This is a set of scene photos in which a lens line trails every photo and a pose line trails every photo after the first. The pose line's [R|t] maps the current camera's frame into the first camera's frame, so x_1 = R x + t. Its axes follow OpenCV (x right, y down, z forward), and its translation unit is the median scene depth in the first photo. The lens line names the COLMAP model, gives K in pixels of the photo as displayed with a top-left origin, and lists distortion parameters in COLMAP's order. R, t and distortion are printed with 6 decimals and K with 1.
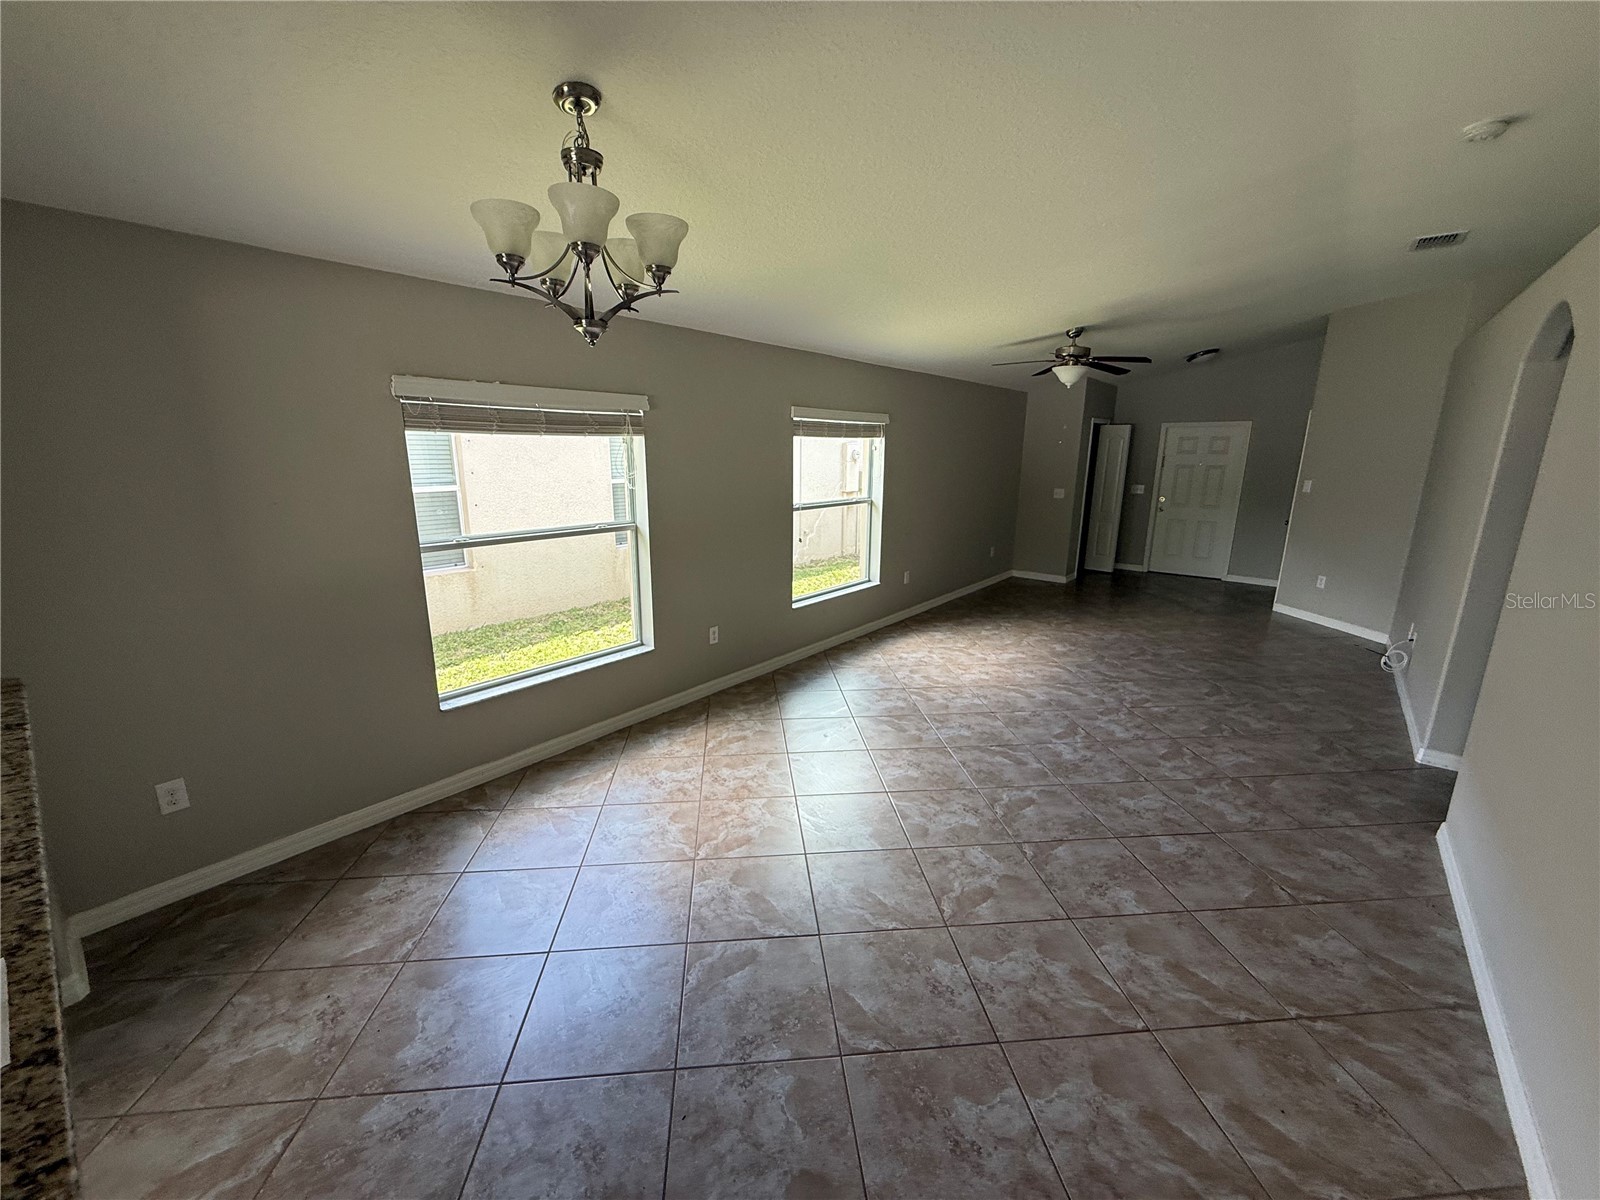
lens RADIAL K [[639.0, 0, 809.3], [0, 639.0, 598.2], [0, 0, 1]] dist [-0.000316, 0.000471]
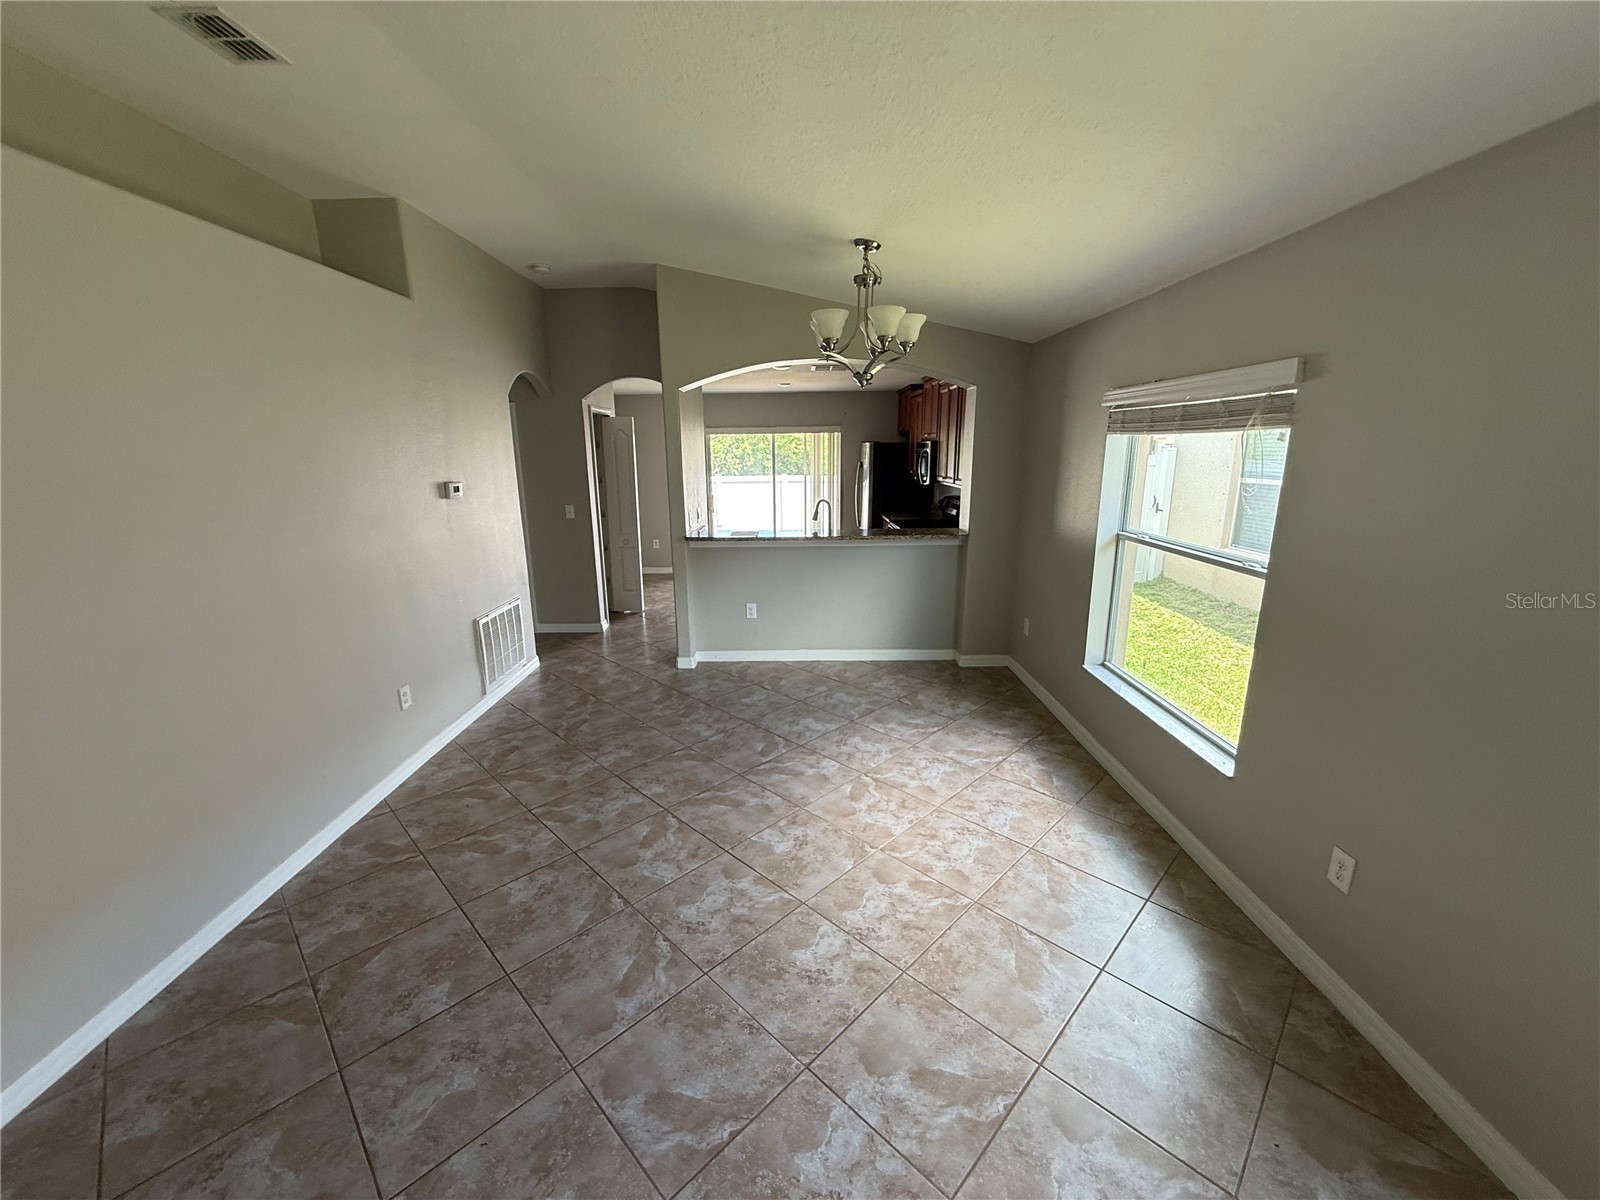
lens RADIAL K [[639.0, 0, 792.5], [0, 639.0, 607.6], [0, 0, 1]] dist [-0.000316, 0.000471]
pose [[-0.785330, 0.153702, -0.599694, 0.633276], [-0.136013, 0.902184, 0.409347, -0.385450], [0.603952, 0.403038, -0.687606, 1.624199]]
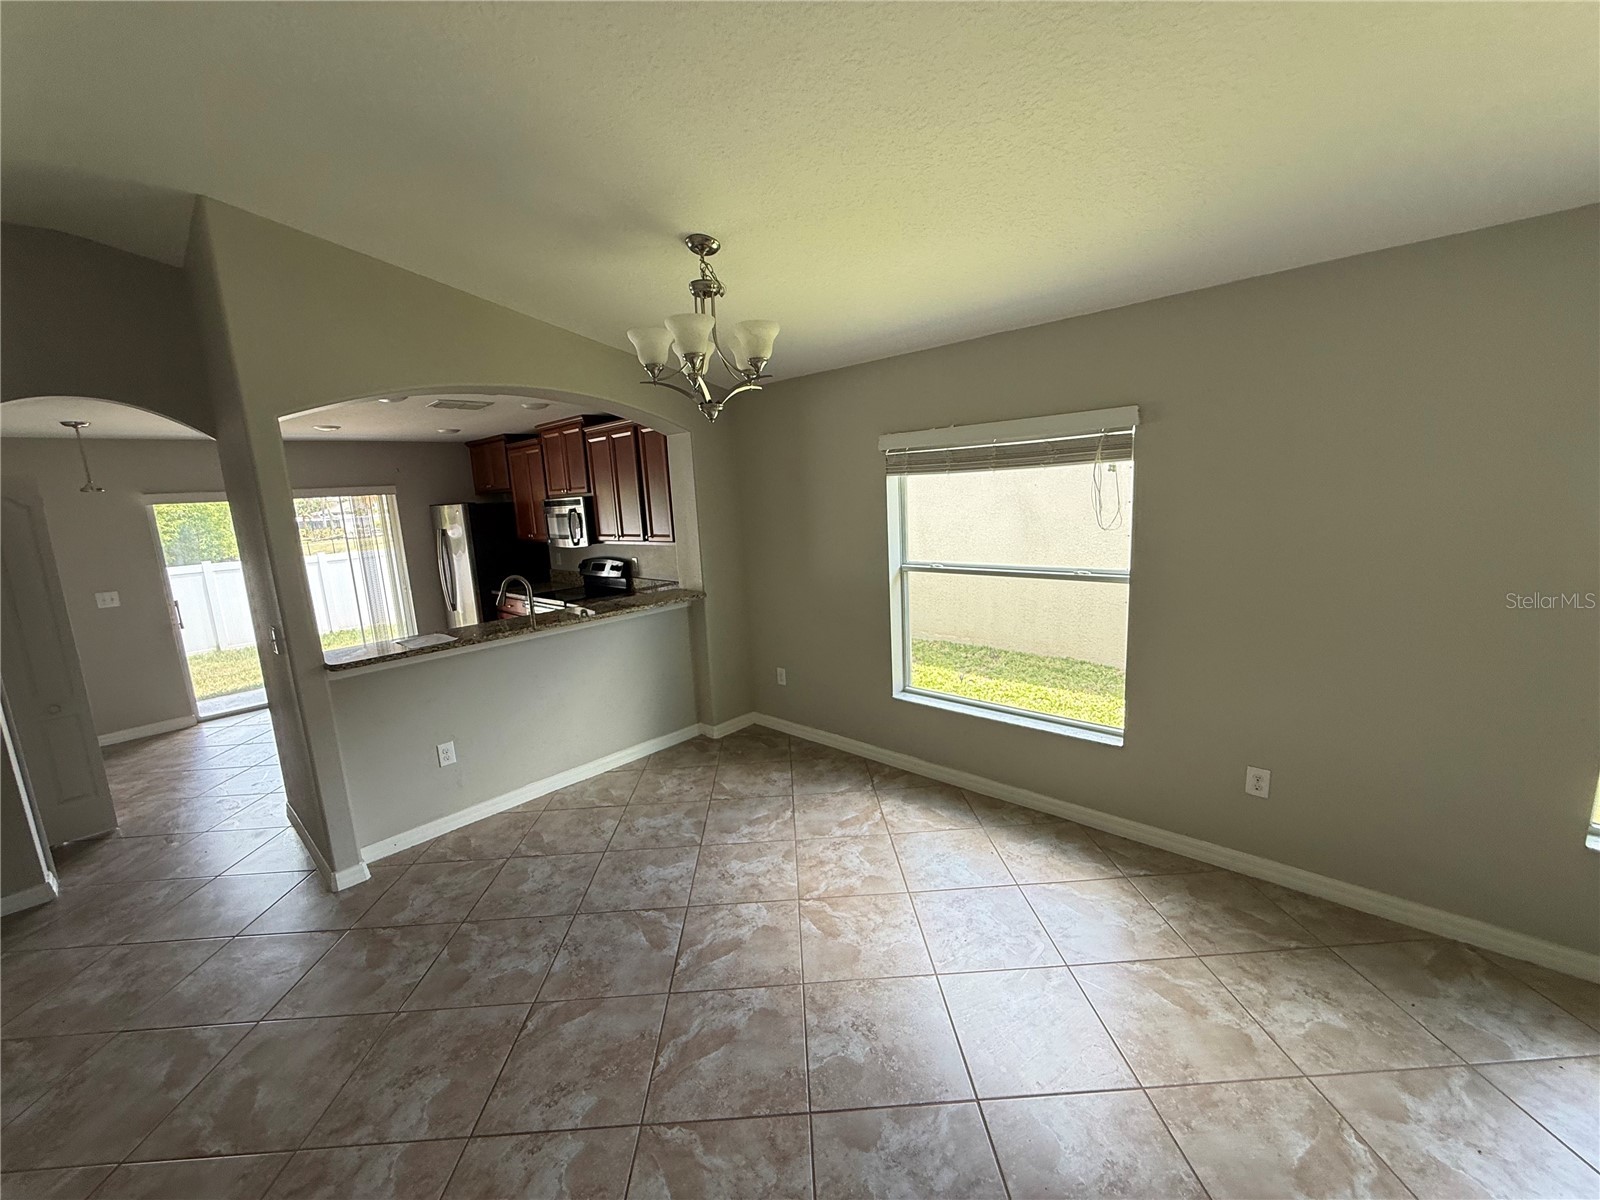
lens RADIAL K [[639.0, 0, 790.6], [0, 639.0, 607.6], [0, 0, 1]] dist [-0.000316, 0.000471]
pose [[-0.084863, 0.179149, -0.980155, 0.711658], [-0.174357, 0.965856, 0.191631, -0.221118], [0.981019, 0.187160, -0.050729, 0.932064]]
